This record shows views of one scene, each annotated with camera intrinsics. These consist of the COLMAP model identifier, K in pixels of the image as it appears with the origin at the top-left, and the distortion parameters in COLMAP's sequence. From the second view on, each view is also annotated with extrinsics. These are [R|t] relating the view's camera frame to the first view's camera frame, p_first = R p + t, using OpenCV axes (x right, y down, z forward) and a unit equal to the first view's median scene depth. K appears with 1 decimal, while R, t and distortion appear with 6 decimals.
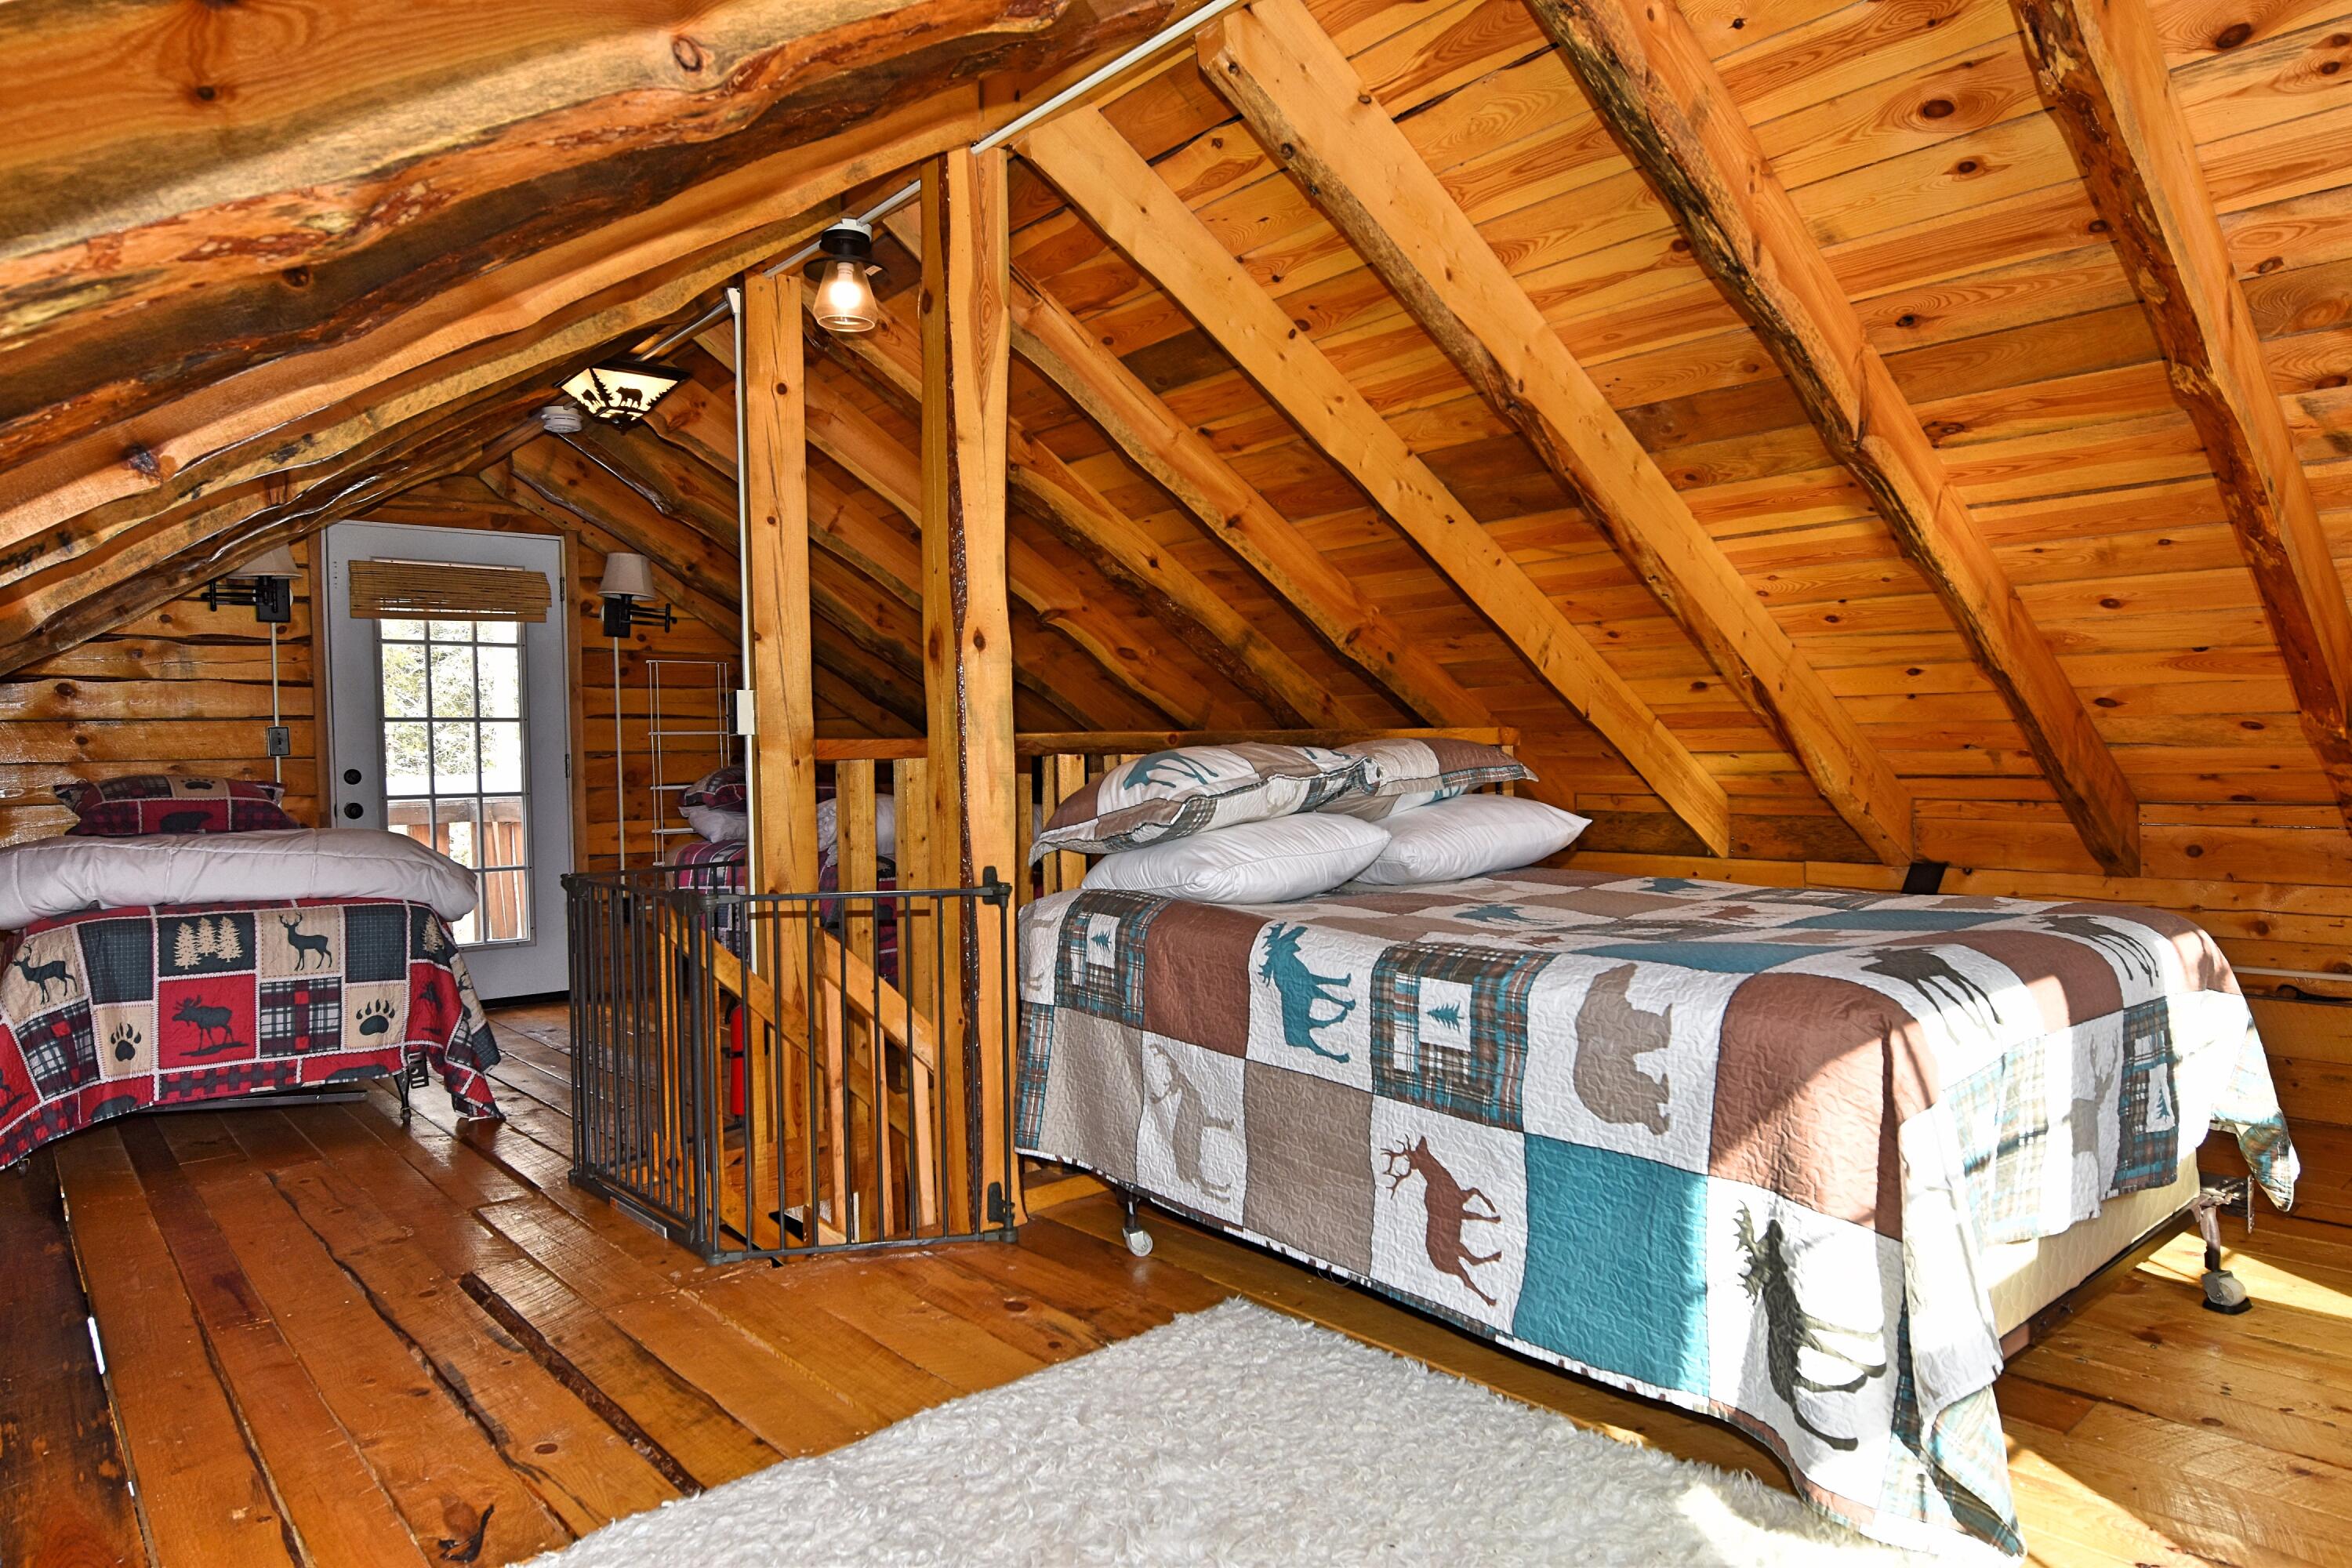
lens RADIAL K [[1445.9, 0, 1176.0], [0, 1445.9, 784.0], [0, 0, 1]] dist [-0.017716, 0.000507]
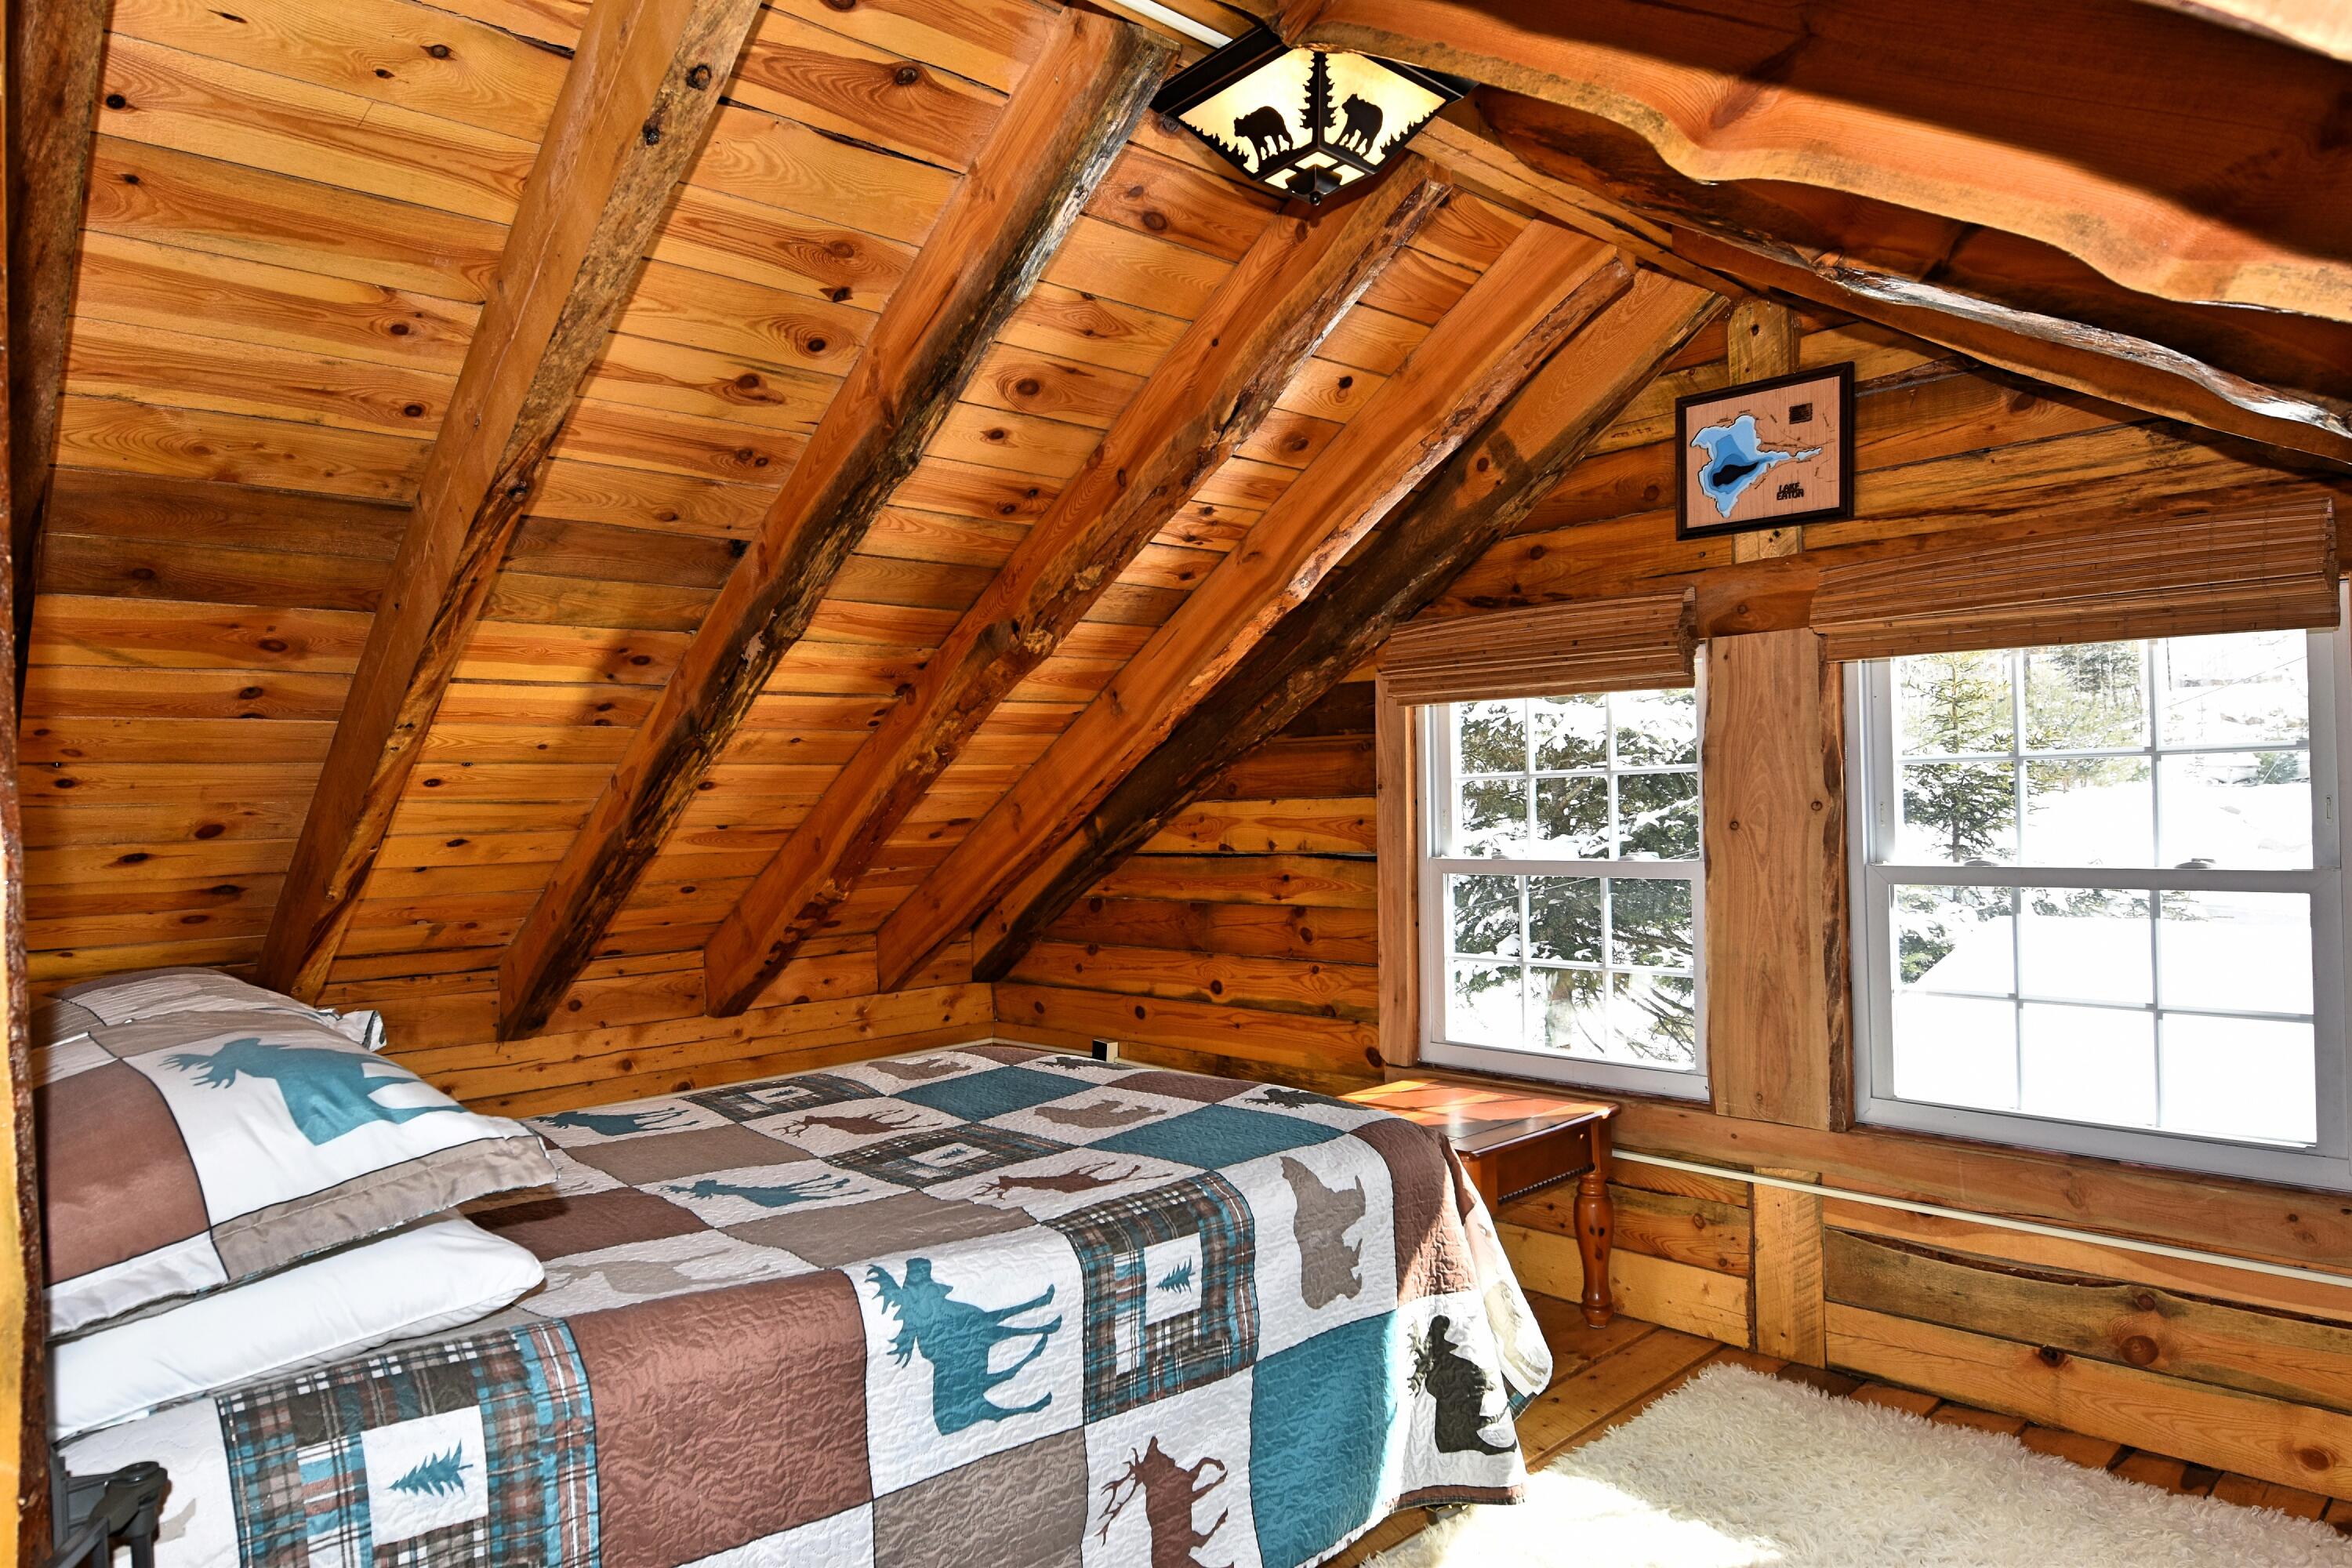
lens RADIAL K [[1445.9, 0, 1176.0], [0, 1445.9, 784.0], [0, 0, 1]] dist [-0.017716, 0.000507]
pose [[-0.078036, 0.036142, 0.996295, -0.673898], [0.041601, 0.998590, -0.032967, -0.107539], [-0.996082, 0.038874, -0.079430, 1.023510]]
